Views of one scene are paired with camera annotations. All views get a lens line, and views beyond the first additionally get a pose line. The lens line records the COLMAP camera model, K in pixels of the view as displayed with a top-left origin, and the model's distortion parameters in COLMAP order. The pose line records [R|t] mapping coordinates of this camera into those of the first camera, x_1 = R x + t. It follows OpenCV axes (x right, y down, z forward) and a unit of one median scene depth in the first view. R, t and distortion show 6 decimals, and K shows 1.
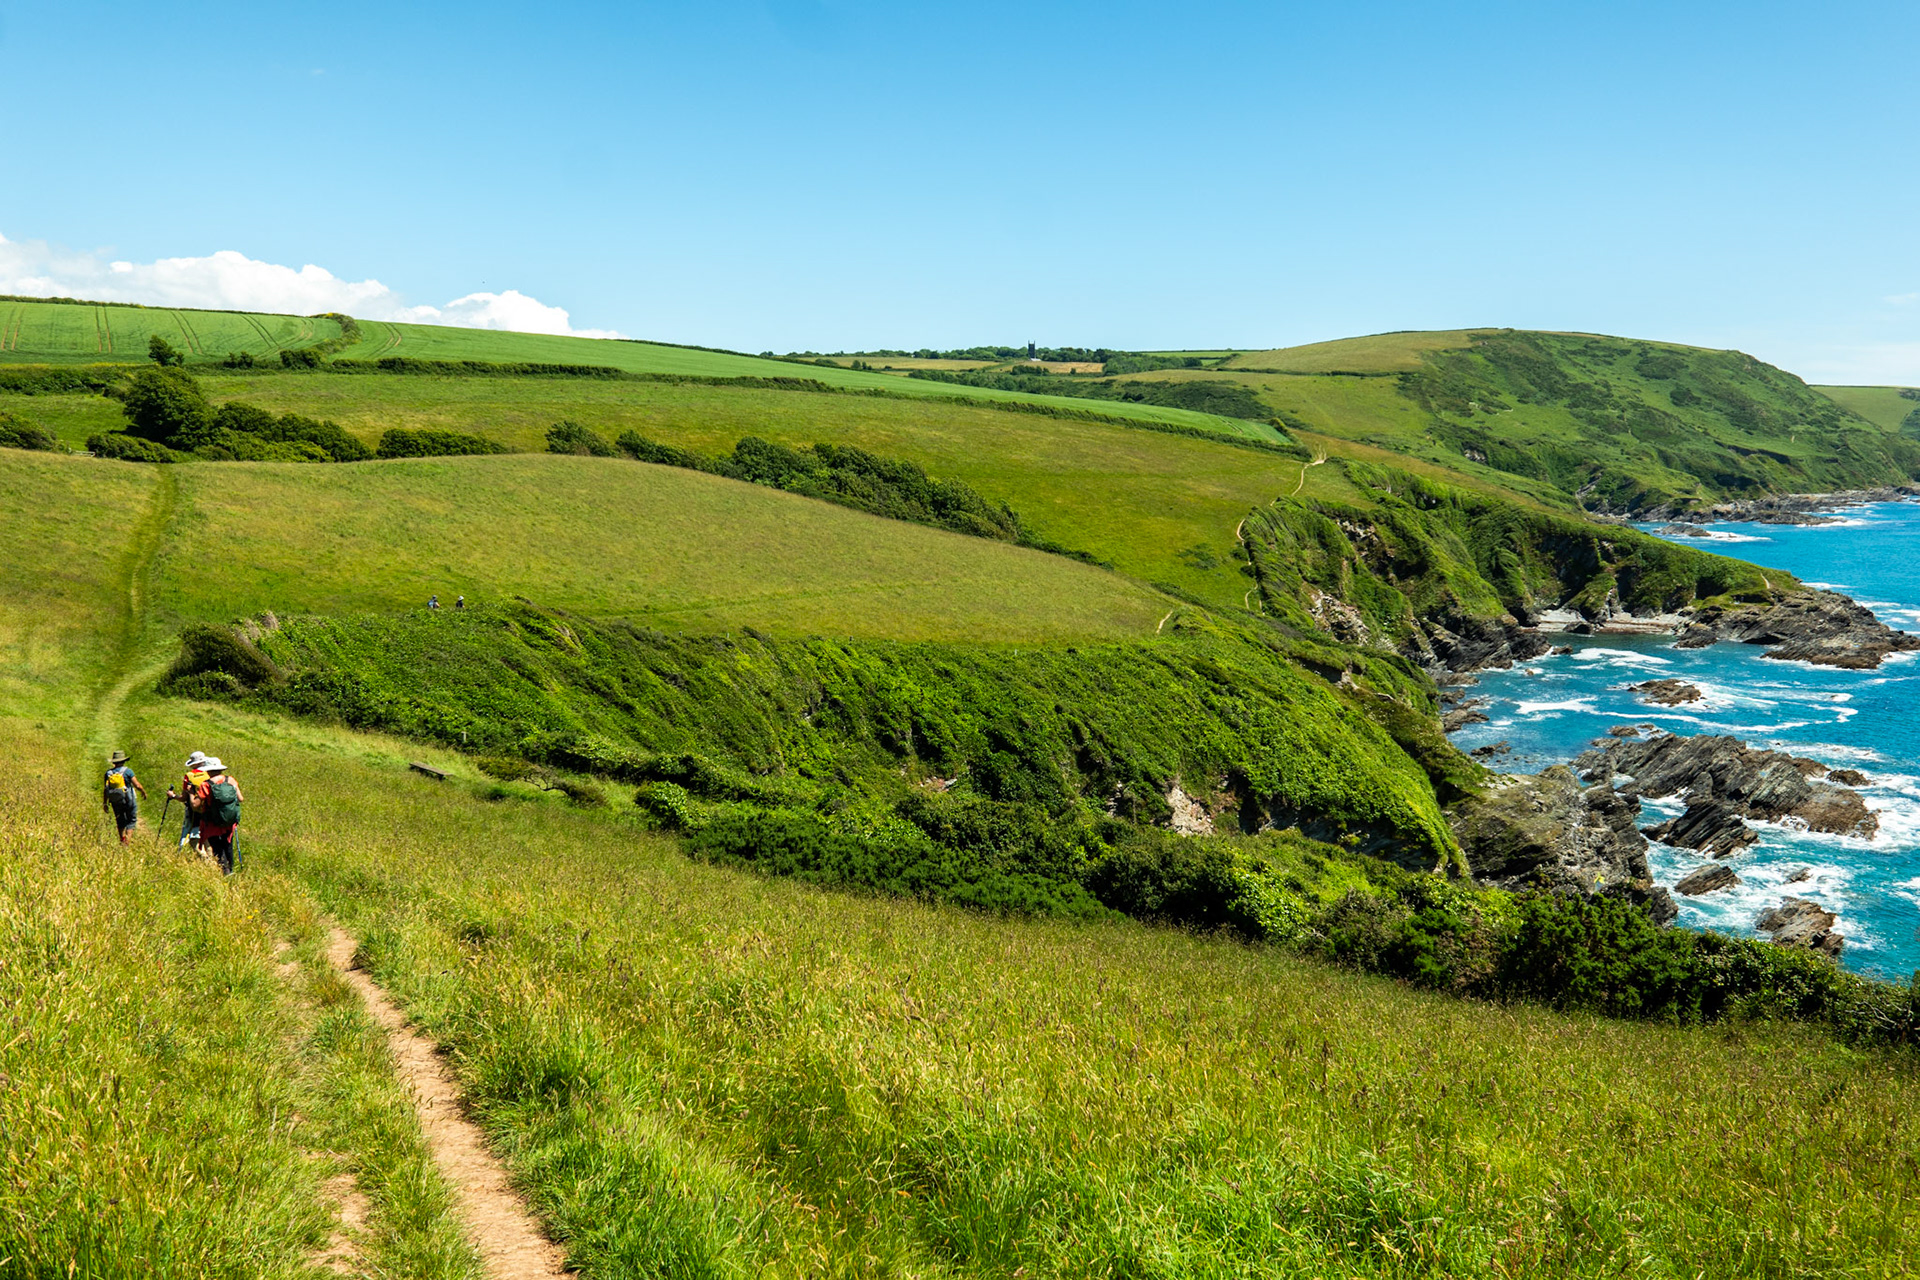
lens RADIAL K [[1541.3, 0, 960.0], [0, 1541.3, 640.0], [0, 0, 1]] dist [-0.005284, -0.003434]
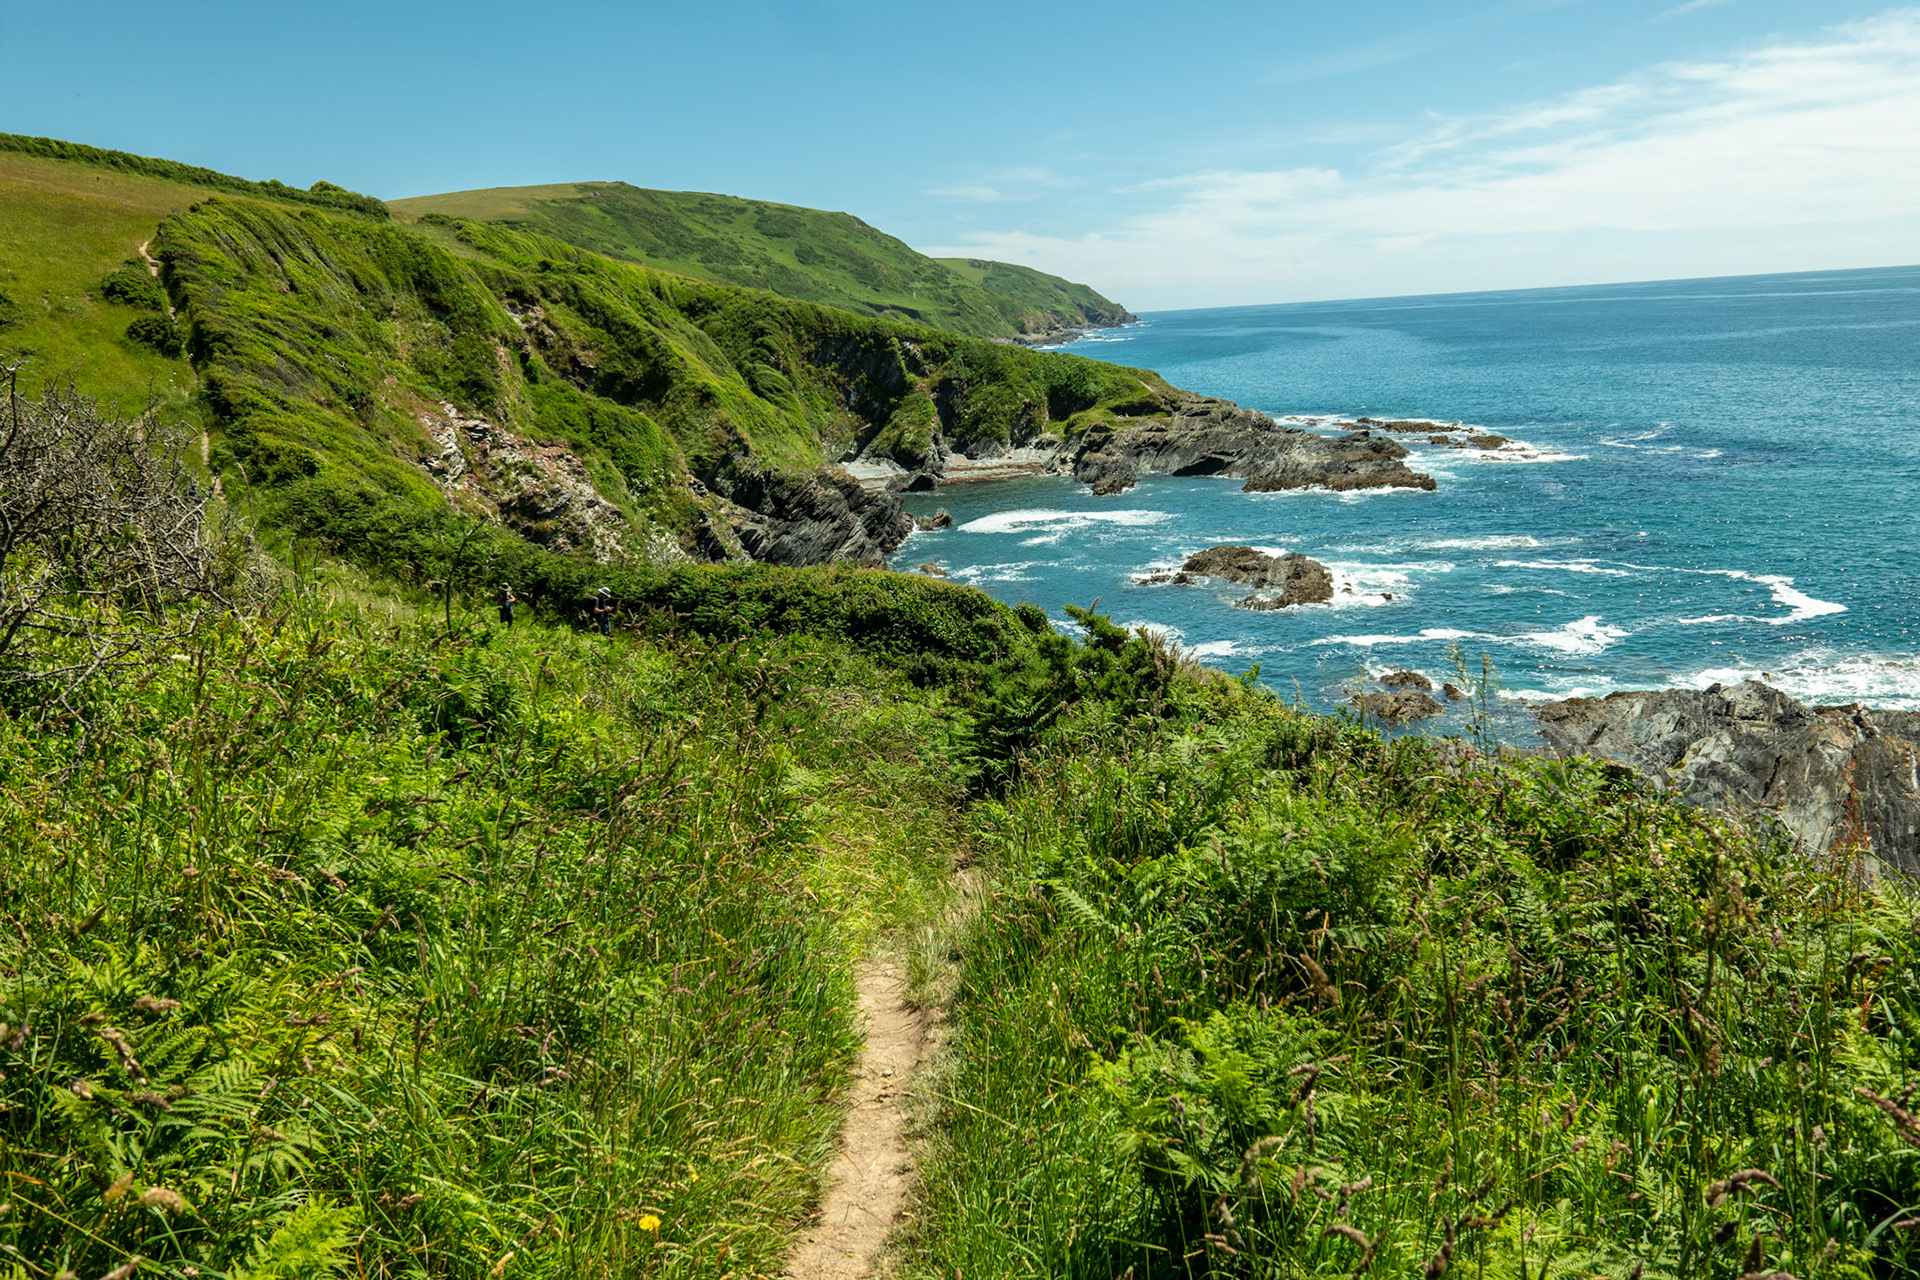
lens RADIAL K [[1541.3, 0, 960.0], [0, 1541.3, 640.0], [0, 0, 1]] dist [-0.005284, -0.003434]
pose [[0.845716, -0.156979, 0.510022, 0.109765], [0.128580, 0.987539, 0.090742, 0.000014], [-0.517911, -0.011163, 0.855362, 0.480666]]
